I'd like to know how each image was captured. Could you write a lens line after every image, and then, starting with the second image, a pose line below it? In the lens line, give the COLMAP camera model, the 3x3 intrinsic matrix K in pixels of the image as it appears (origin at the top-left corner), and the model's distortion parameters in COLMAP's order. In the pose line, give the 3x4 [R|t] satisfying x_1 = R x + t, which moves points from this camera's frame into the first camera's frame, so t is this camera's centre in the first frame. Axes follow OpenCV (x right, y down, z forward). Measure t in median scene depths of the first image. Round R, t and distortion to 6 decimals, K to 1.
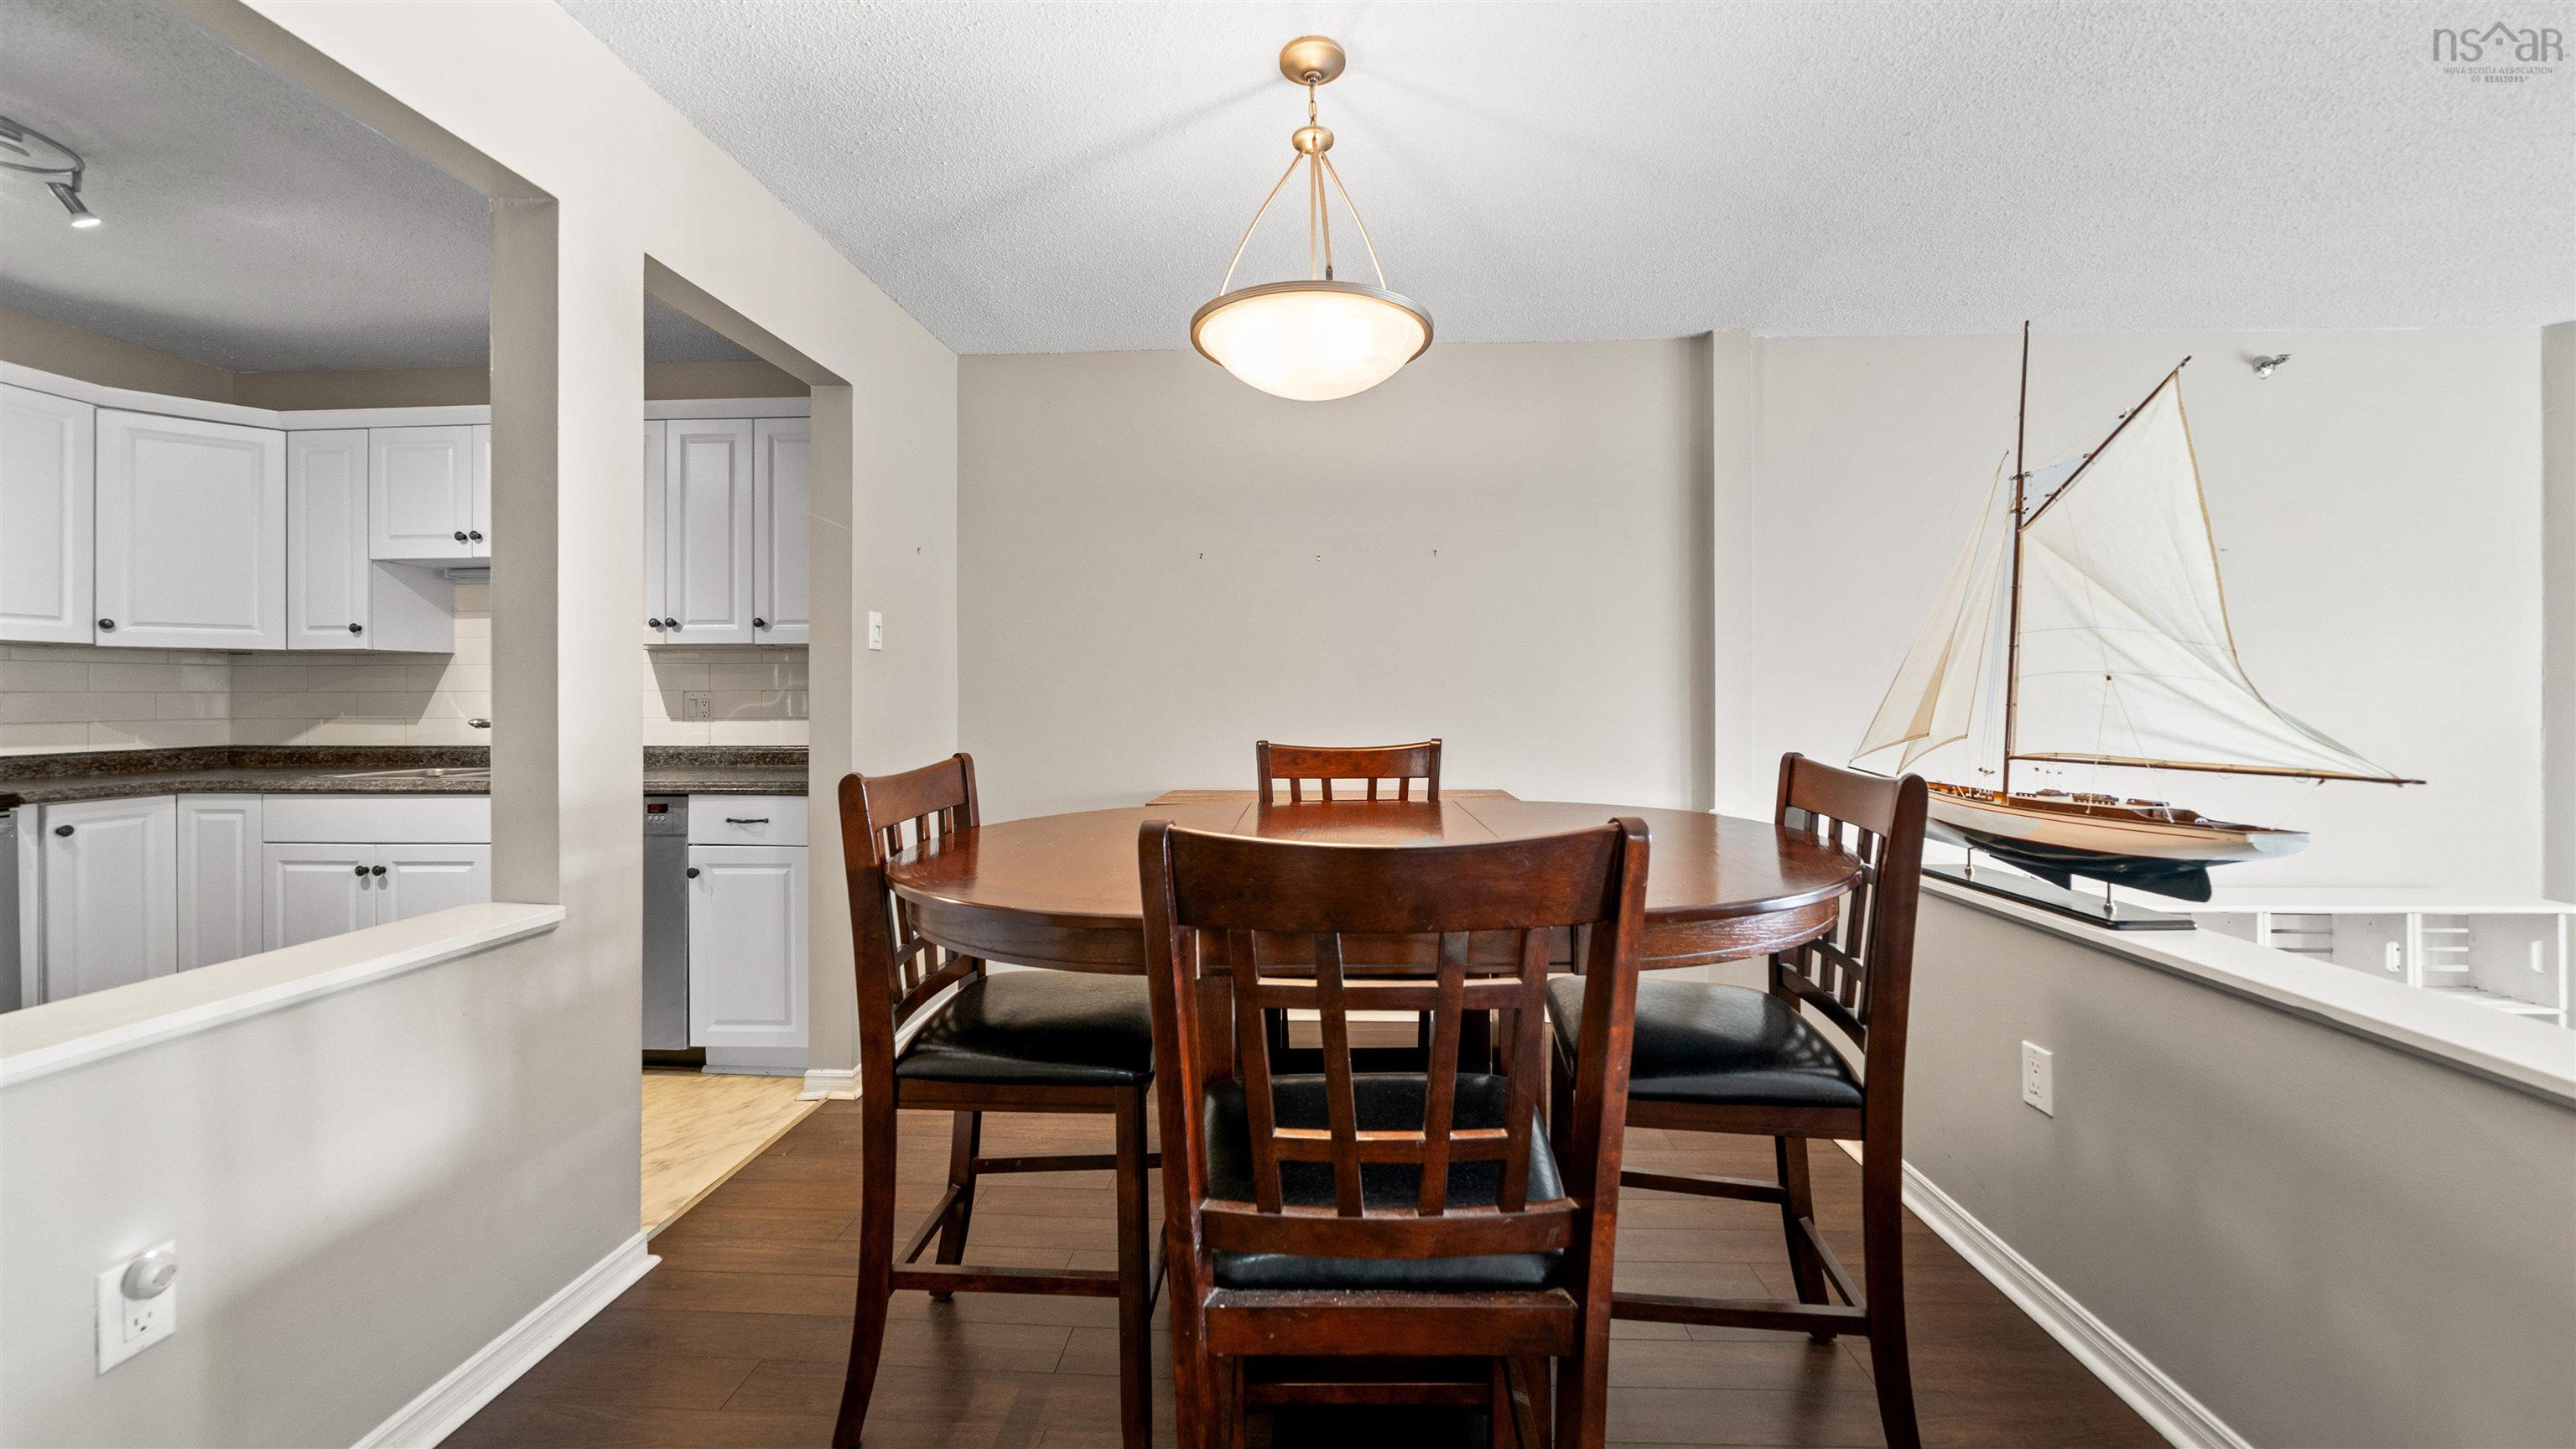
lens RADIAL K [[925.8, 0, 1301.1], [0, 925.8, 693.7], [0, 0, 1]] dist [-0.006589, -0.000021]
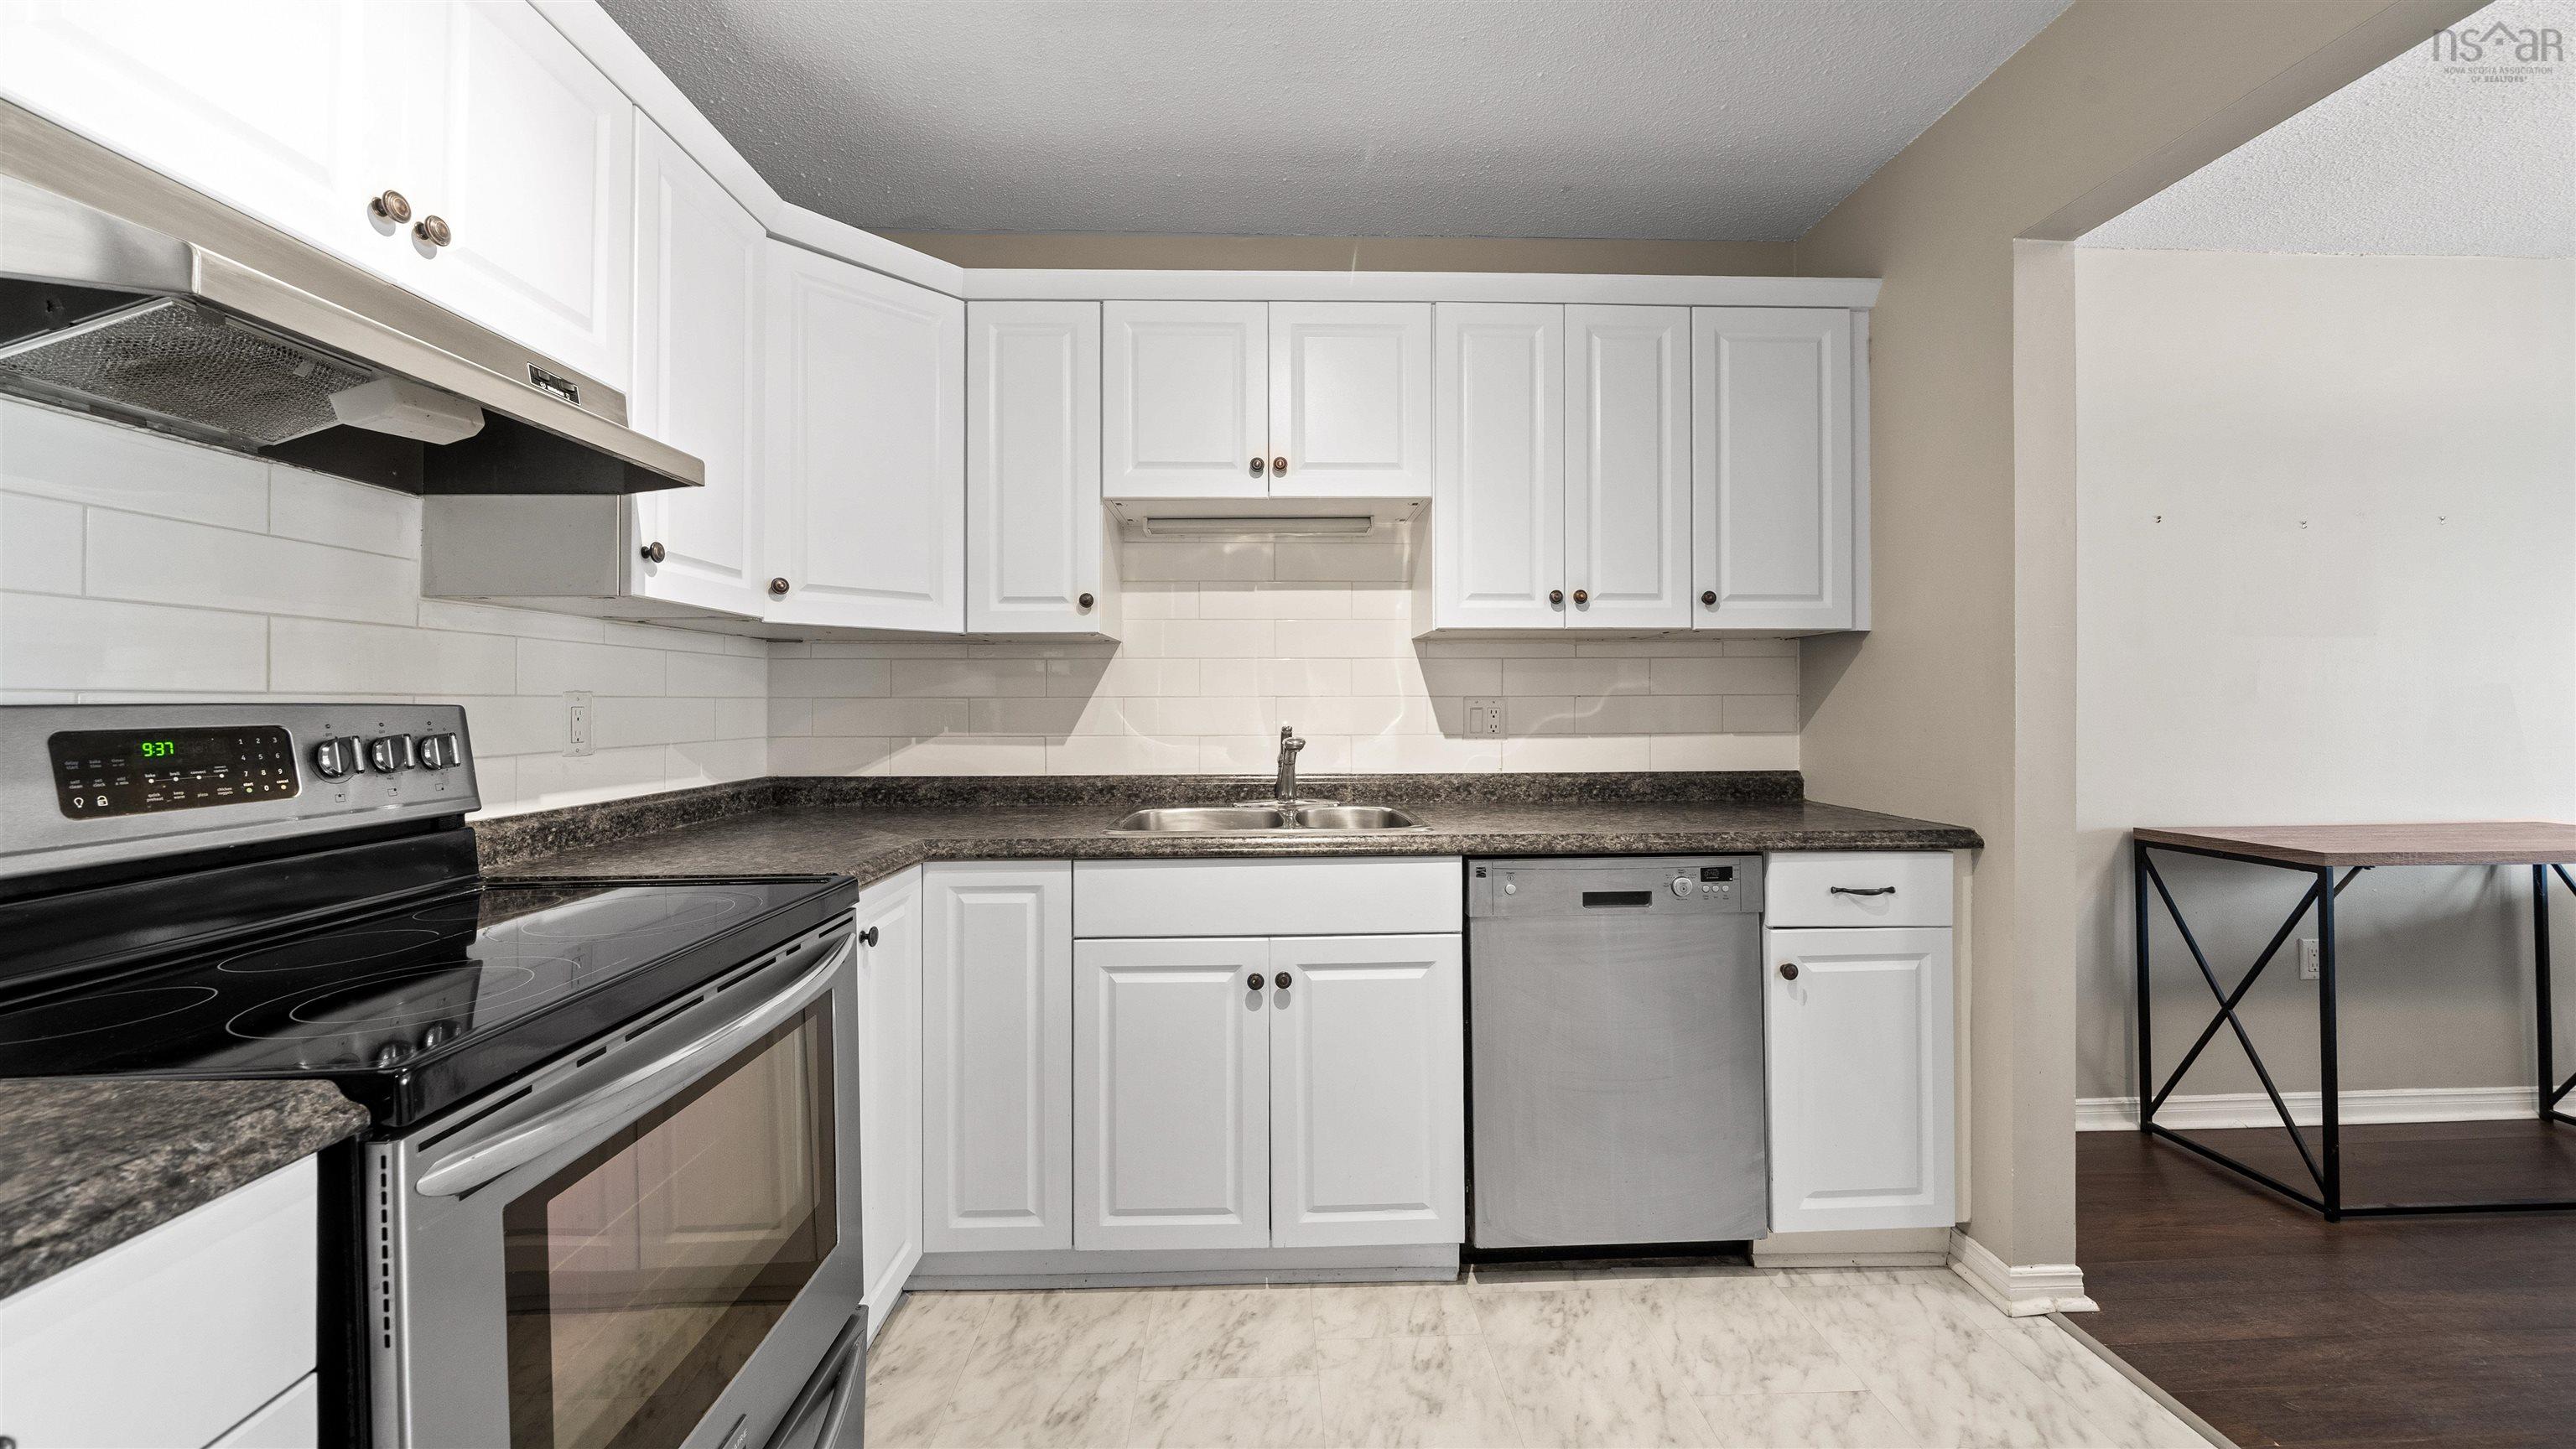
lens RADIAL K [[915.7, 0, 1291.0], [0, 915.7, 698.5], [0, 0, 1]] dist [-0.008061, -0.000017]
pose [[0.996590, 0.000181, 0.082511, -1.044642], [0.000151, 0.999992, -0.004013, 0.001677], [-0.082511, 0.004012, 0.996582, 0.371040]]
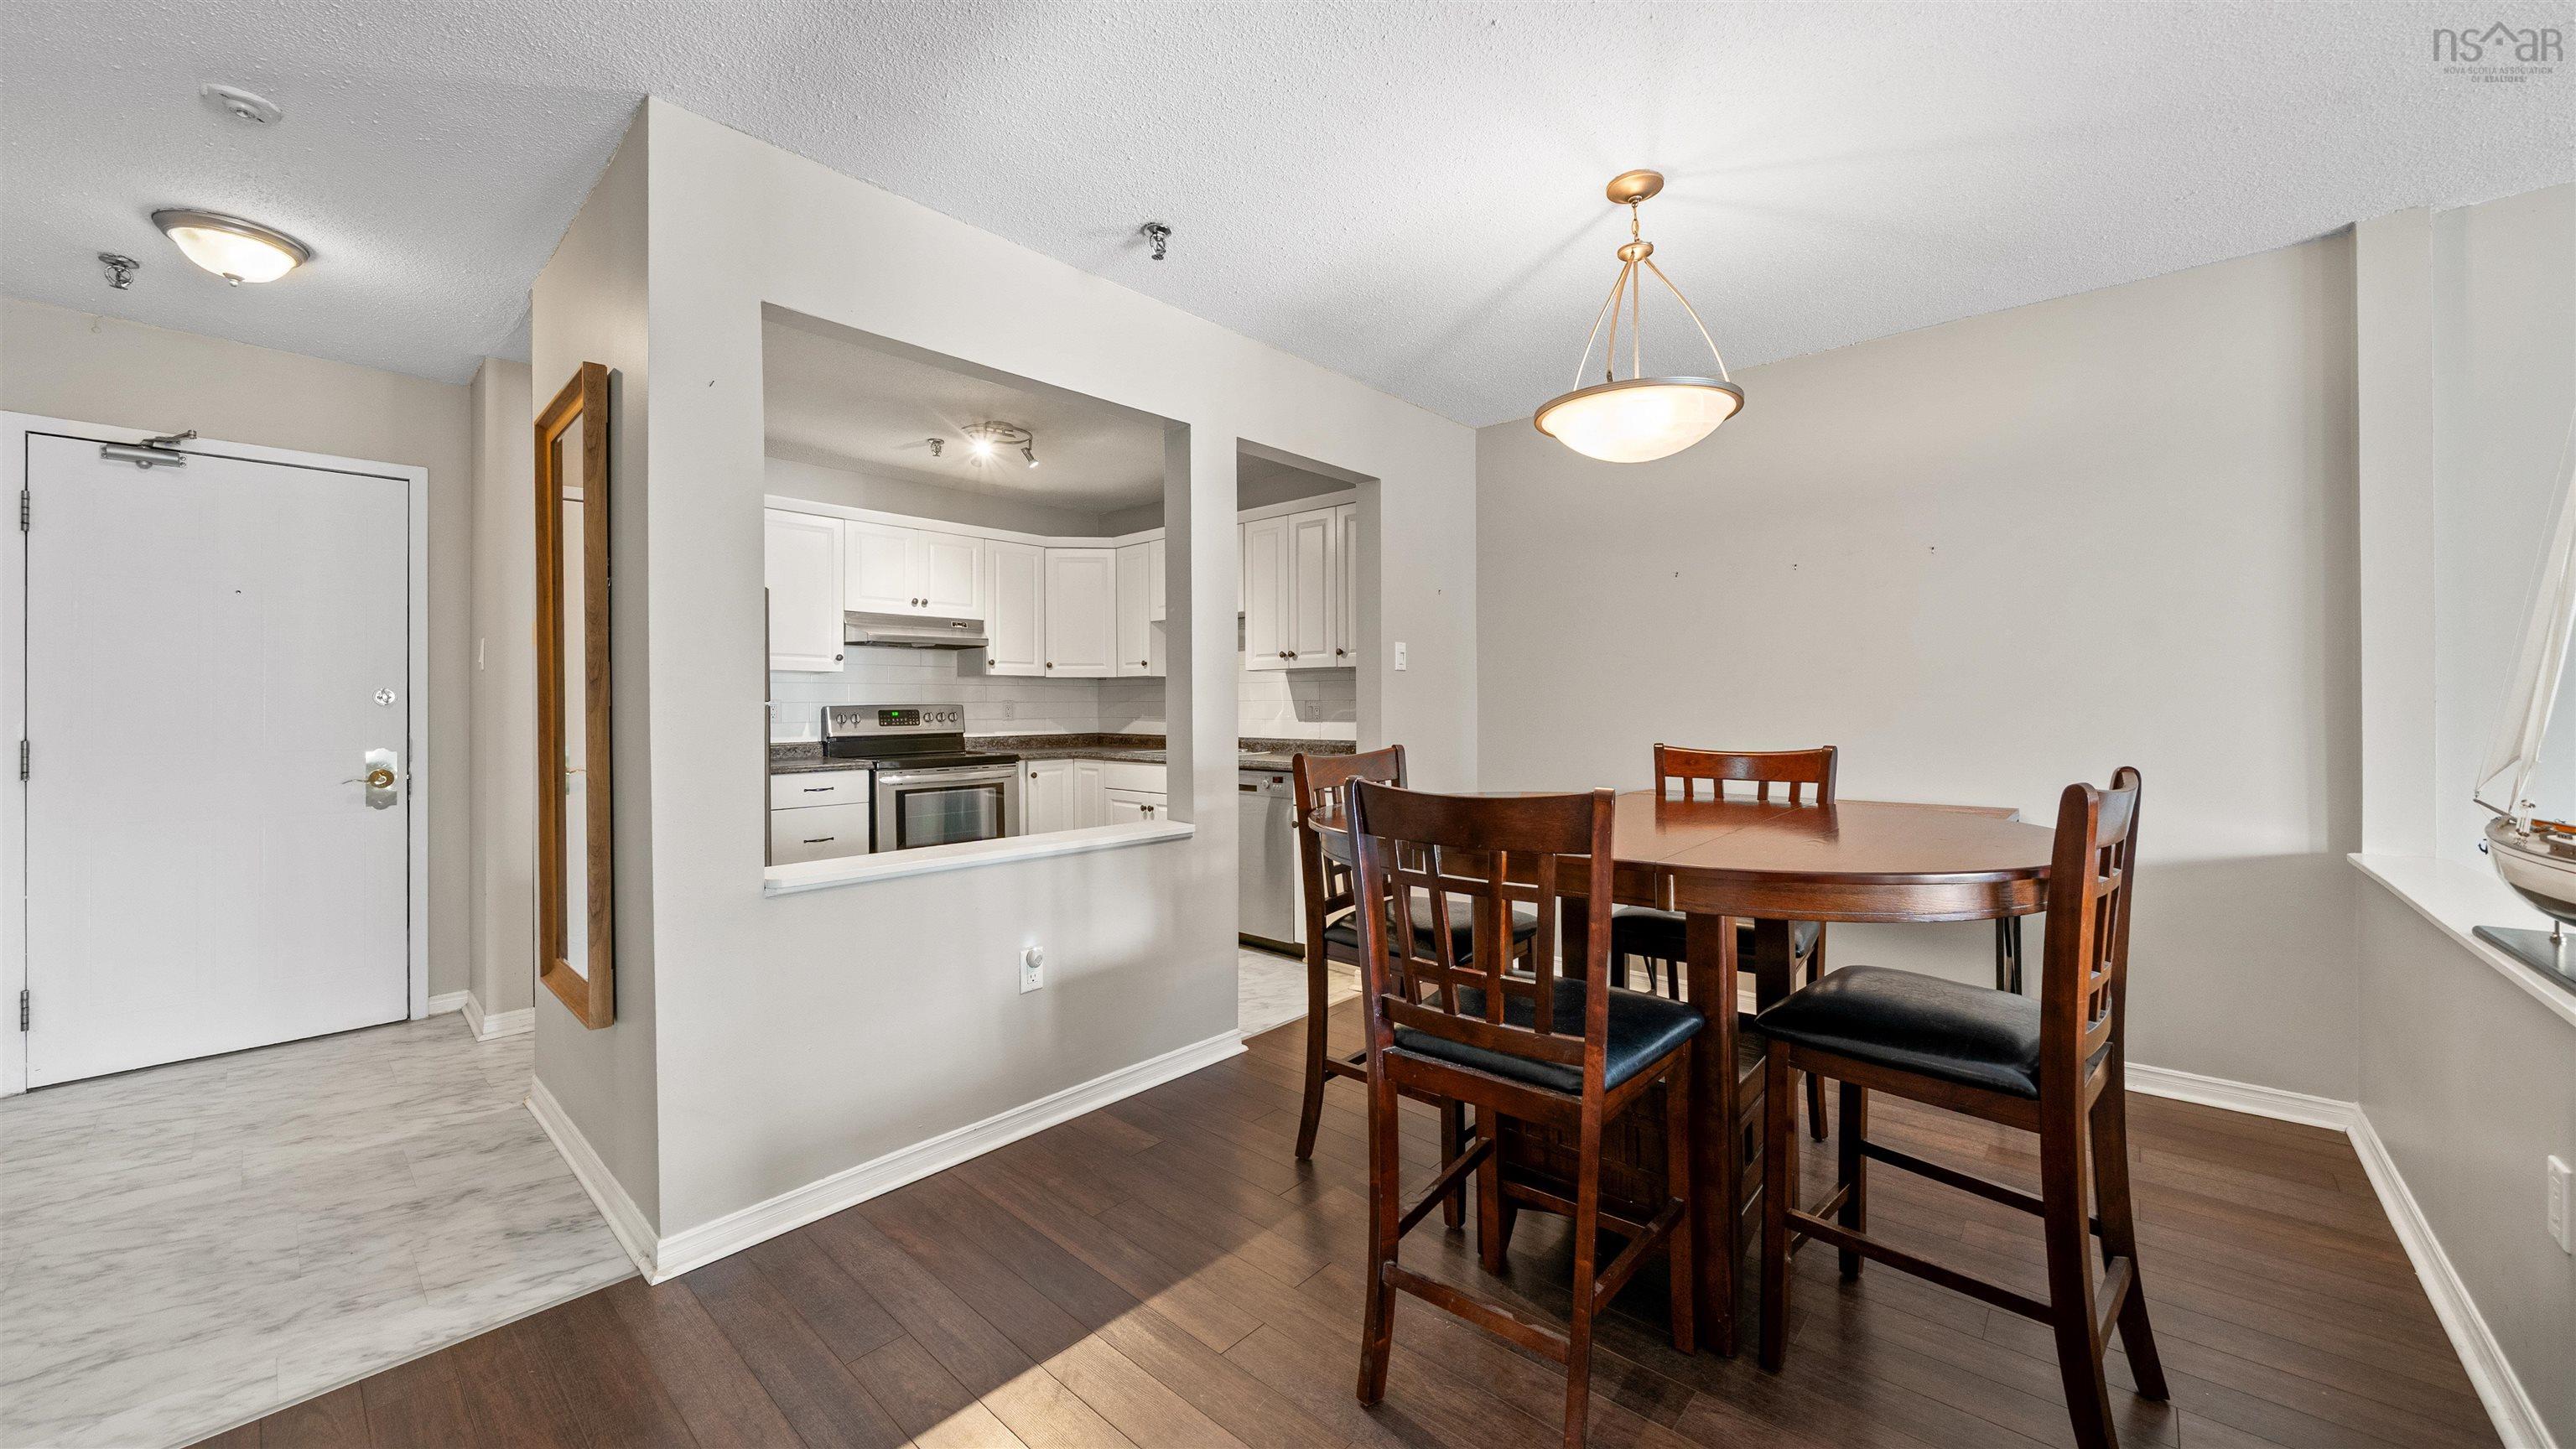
lens RADIAL K [[933.4, 0, 1296.9], [0, 933.4, 709.1], [0, 0, 1]] dist [0.000218, 0.000023]
pose [[0.777091, 0.003808, -0.629376, 0.275795], [0.002557, 0.999954, 0.009208, -0.003961], [0.629383, -0.008765, 0.777046, -0.153579]]
